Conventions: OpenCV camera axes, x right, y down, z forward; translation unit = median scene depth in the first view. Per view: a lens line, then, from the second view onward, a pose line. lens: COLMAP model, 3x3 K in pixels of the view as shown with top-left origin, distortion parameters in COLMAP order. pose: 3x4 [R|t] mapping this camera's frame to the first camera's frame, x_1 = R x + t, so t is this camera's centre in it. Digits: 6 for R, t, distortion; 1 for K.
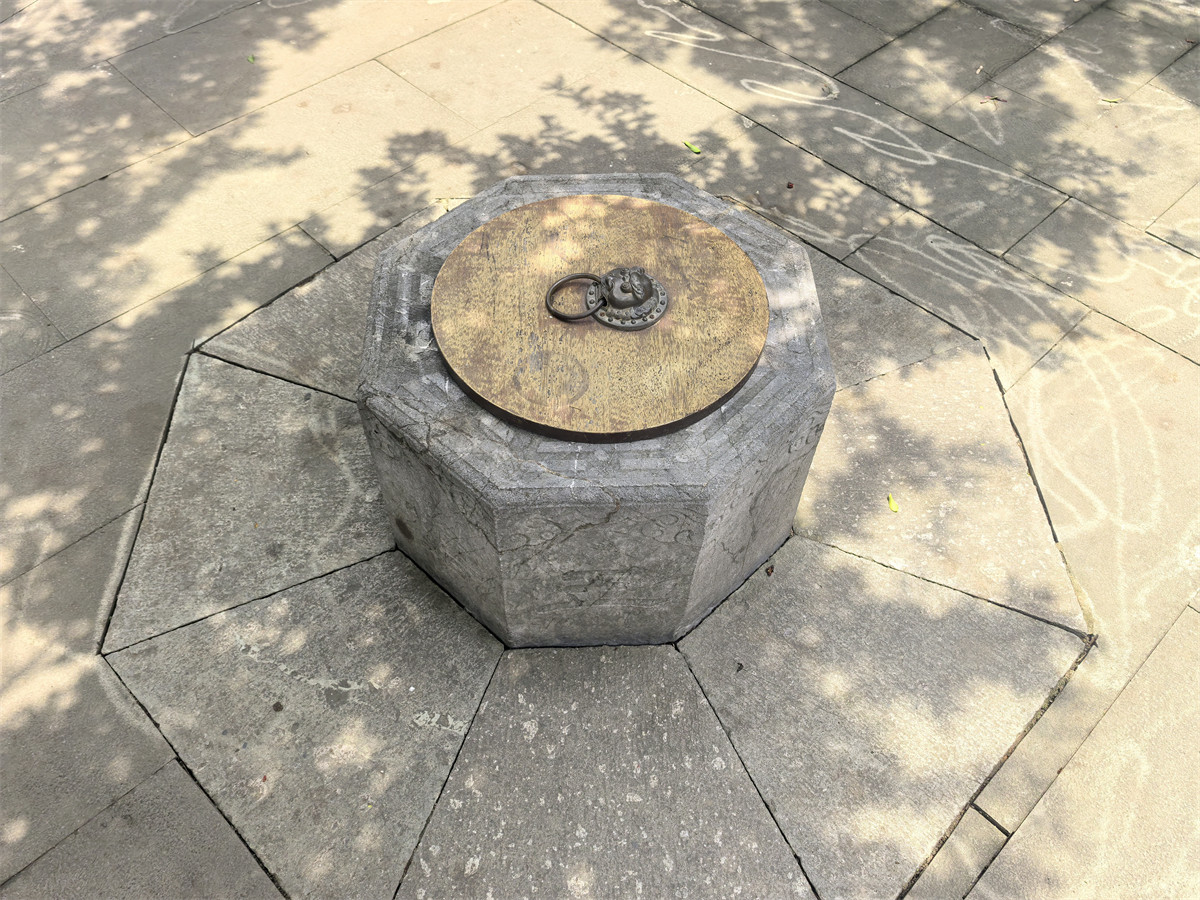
lens RADIAL K [[974.2, 0, 579.4], [0, 974.2, 446.3], [0, 0, 1]] dist [-0.002450, -0.005382]
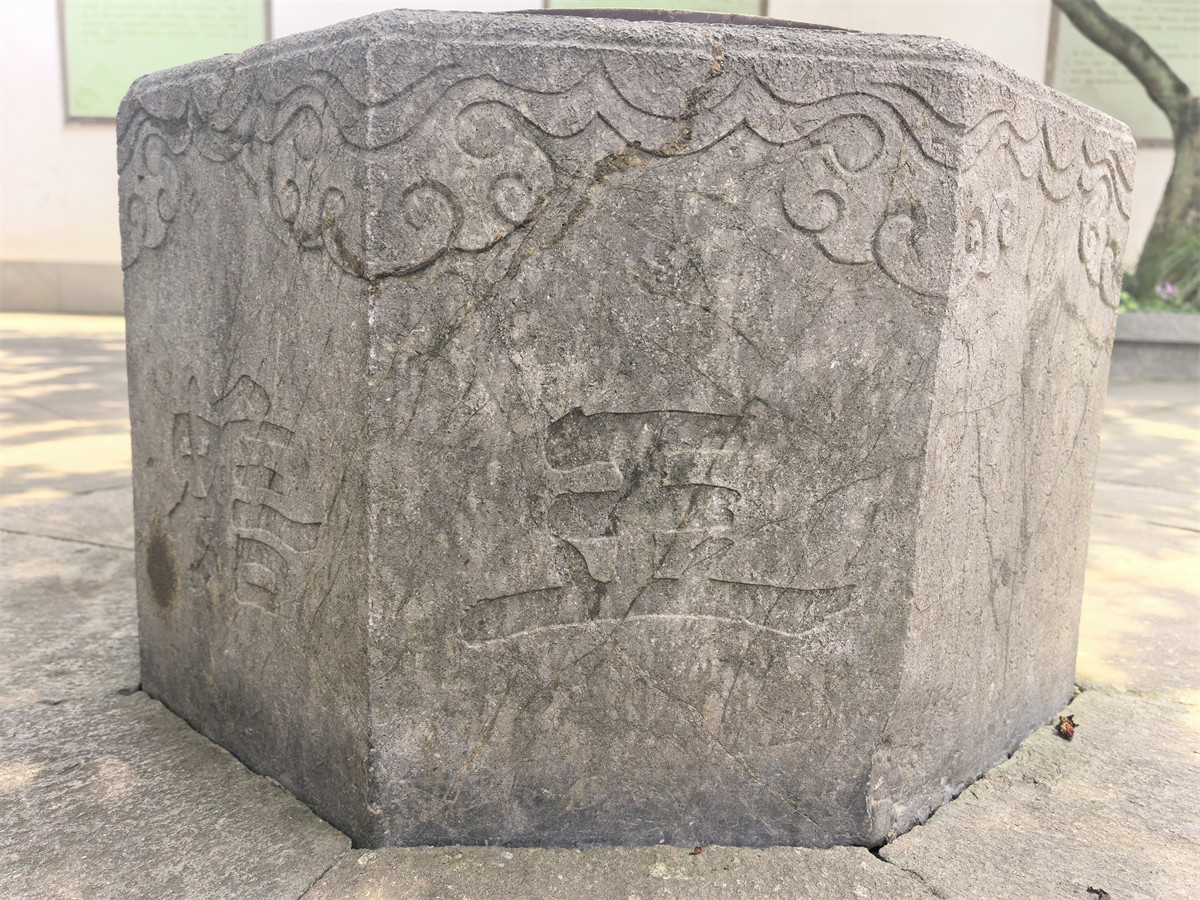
lens RADIAL K [[974.2, 0, 602.2], [0, 974.2, 439.2], [0, 0, 1]] dist [-0.002450, -0.005382]
pose [[0.999308, 0.028855, 0.023451, -0.006019], [-0.005349, 0.735694, -0.677292, 0.344813], [-0.036796, 0.676699, 0.735340, 0.705870]]
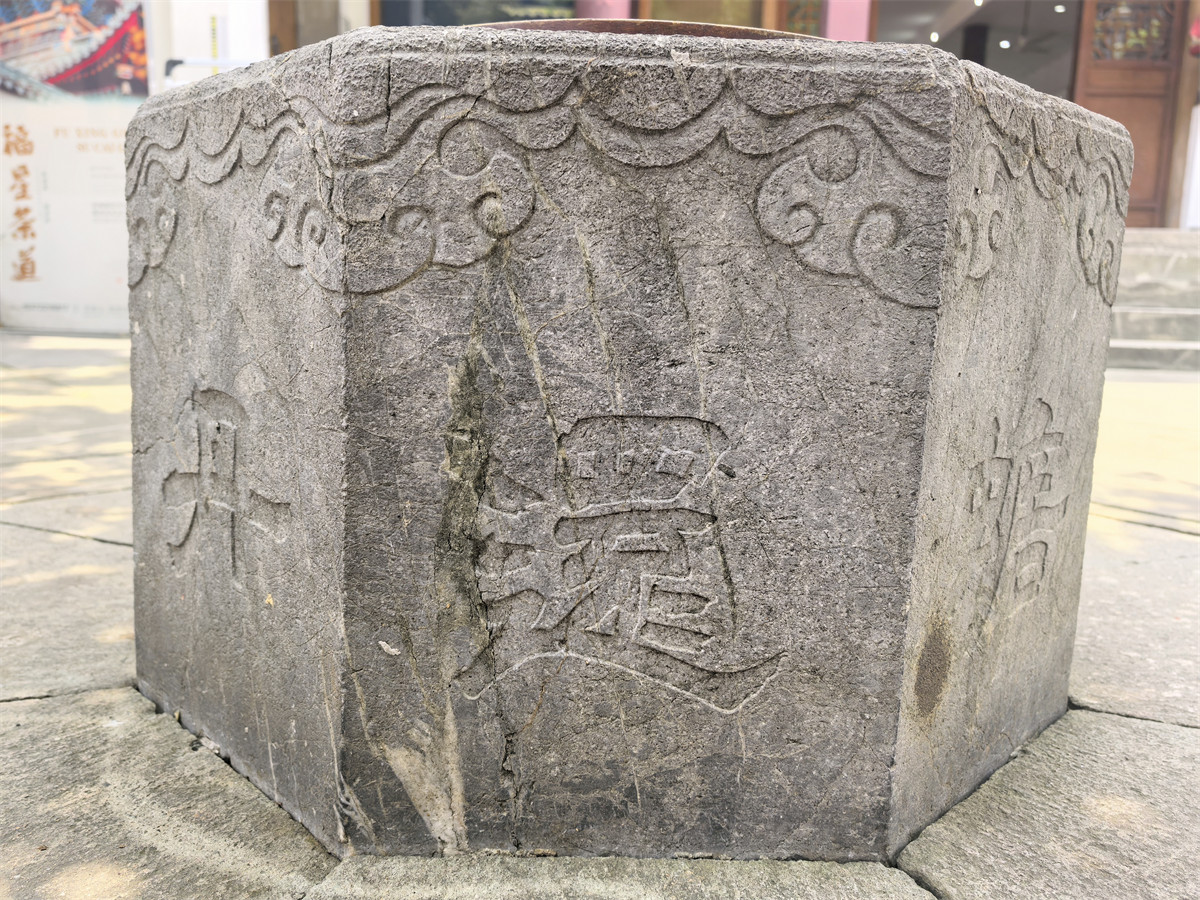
lens RADIAL K [[974.2, 0, 590.4], [0, 974.2, 438.7], [0, 0, 1]] dist [-0.002450, -0.005382]
pose [[0.015379, -0.161386, 0.986772, -0.537999], [0.771180, 0.630076, 0.091029, -0.093529], [-0.636432, 0.759578, 0.134147, 1.044439]]
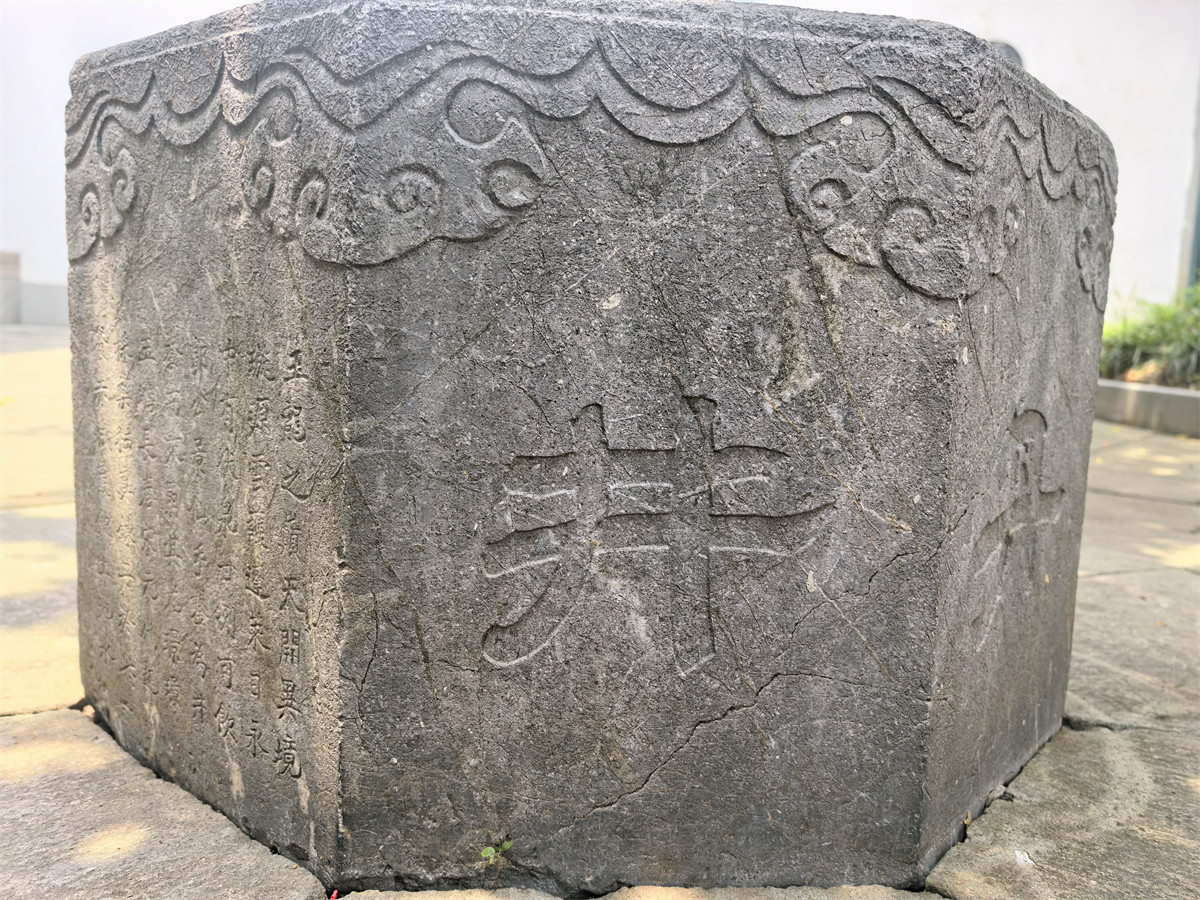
lens RADIAL K [[974.2, 0, 596.6], [0, 974.2, 462.0], [0, 0, 1]] dist [-0.002450, -0.005382]
pose [[-0.995085, -0.031844, -0.093760, 0.060607], [-0.097051, 0.501540, 0.859673, -0.491443], [0.019649, 0.864548, -0.502166, 1.387034]]
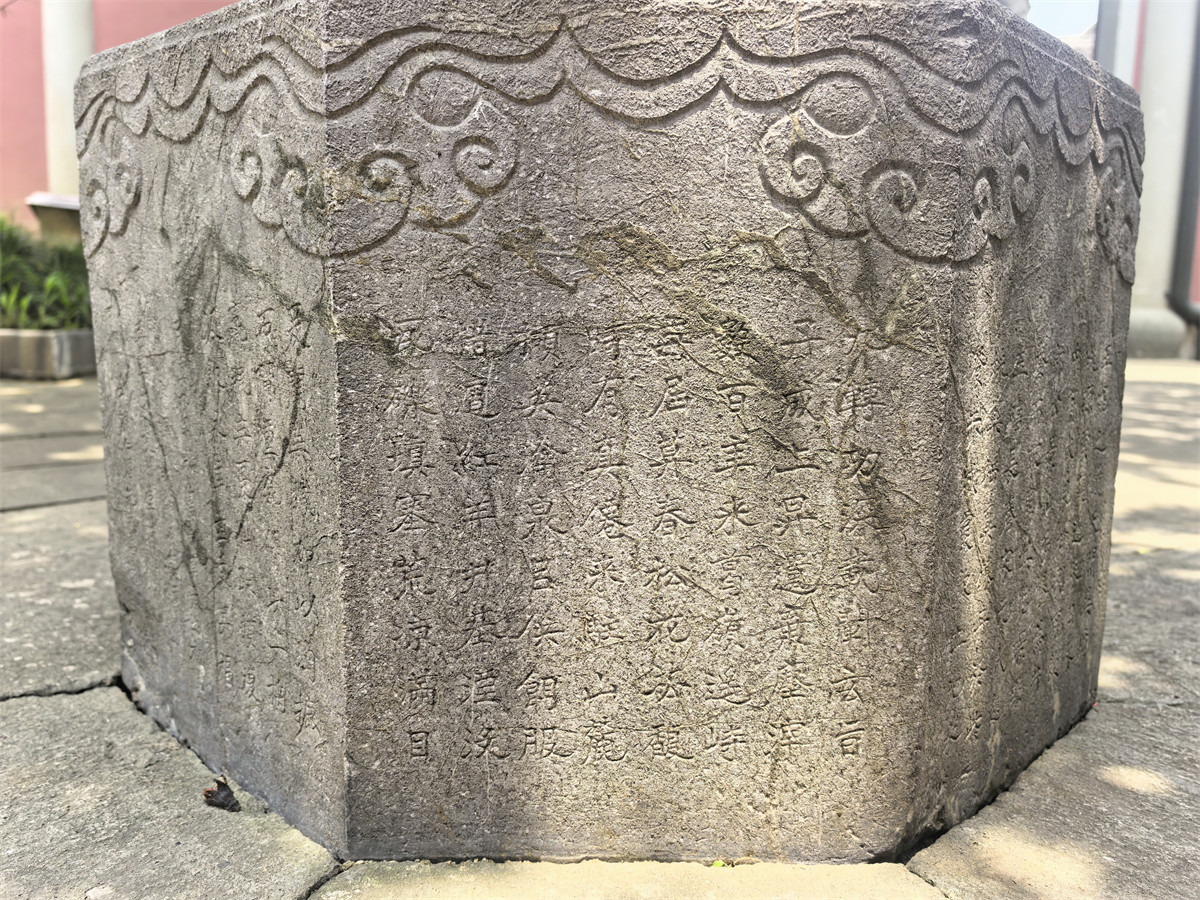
lens RADIAL K [[974.2, 0, 600.4], [0, 974.2, 441.2], [0, 0, 1]] dist [-0.002450, -0.005382]
pose [[0.022518, 0.147499, -0.988806, 0.542489], [-0.799880, 0.595983, 0.070687, -0.065254], [0.599738, 0.789334, 0.131402, 1.045946]]
